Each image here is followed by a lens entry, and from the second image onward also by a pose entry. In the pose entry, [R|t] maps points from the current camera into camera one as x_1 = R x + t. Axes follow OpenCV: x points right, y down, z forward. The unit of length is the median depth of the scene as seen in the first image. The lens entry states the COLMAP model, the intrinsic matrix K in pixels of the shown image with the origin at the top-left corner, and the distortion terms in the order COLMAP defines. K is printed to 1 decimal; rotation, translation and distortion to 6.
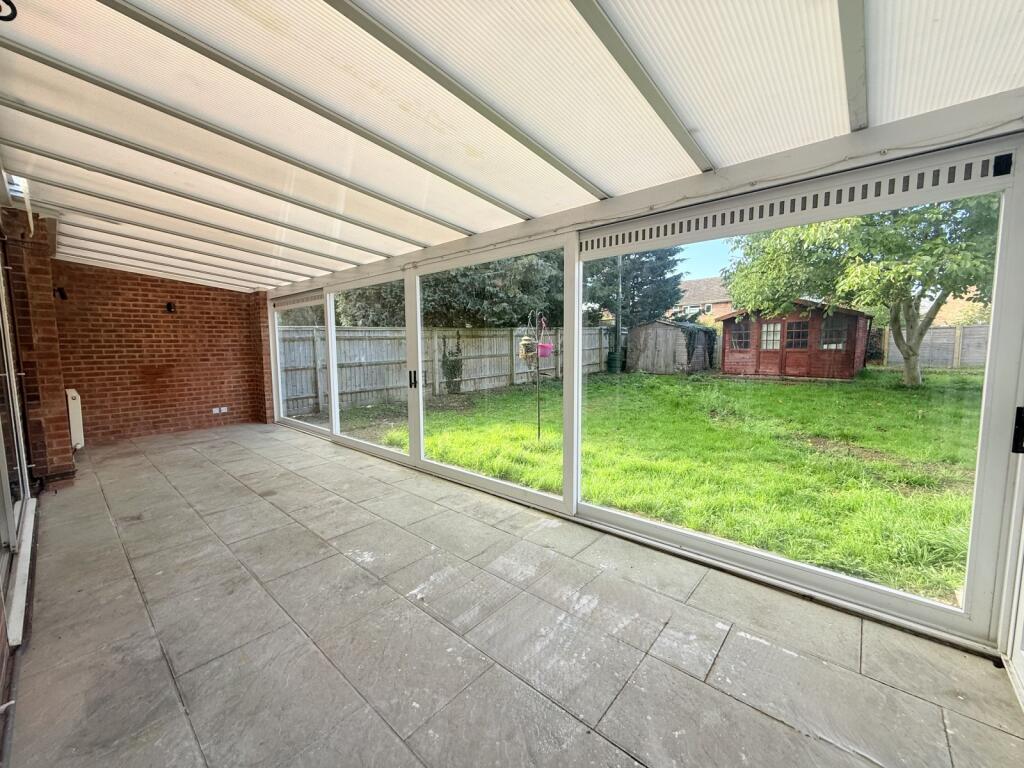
lens RADIAL K [[407.3, 0, 511.2], [0, 407.3, 385.4], [0, 0, 1]] dist [0.000479, 0.000539]
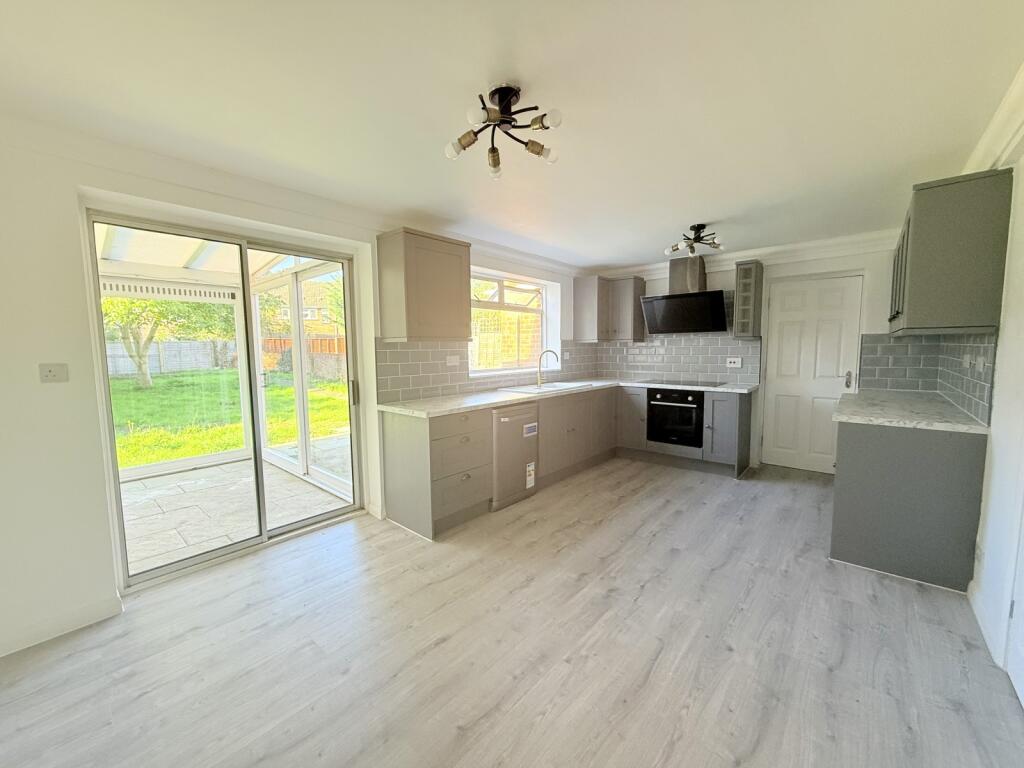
lens RADIAL K [[407.3, 0, 509.3], [0, 407.3, 384.7], [0, 0, 1]] dist [0.000479, 0.000539]
pose [[-0.006395, -0.080091, 0.996767, -0.314756], [0.113274, 0.990314, 0.080299, 0.018966], [-0.993543, 0.113421, 0.002739, -0.164175]]
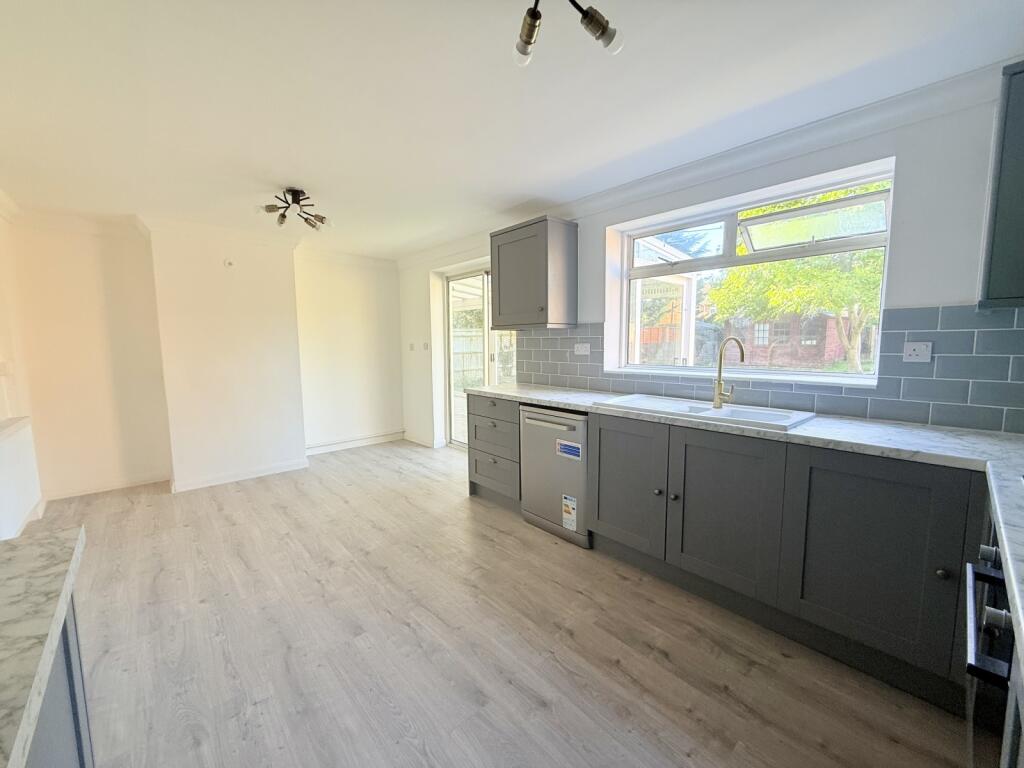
lens RADIAL K [[407.3, 0, 510.7], [0, 407.3, 384.4], [0, 0, 1]] dist [0.000479, 0.000539]
pose [[0.993673, 0.012903, -0.111567, 0.031105], [-0.012345, 0.999908, 0.005696, 0.047202], [0.111630, -0.004283, 0.993741, -0.434545]]
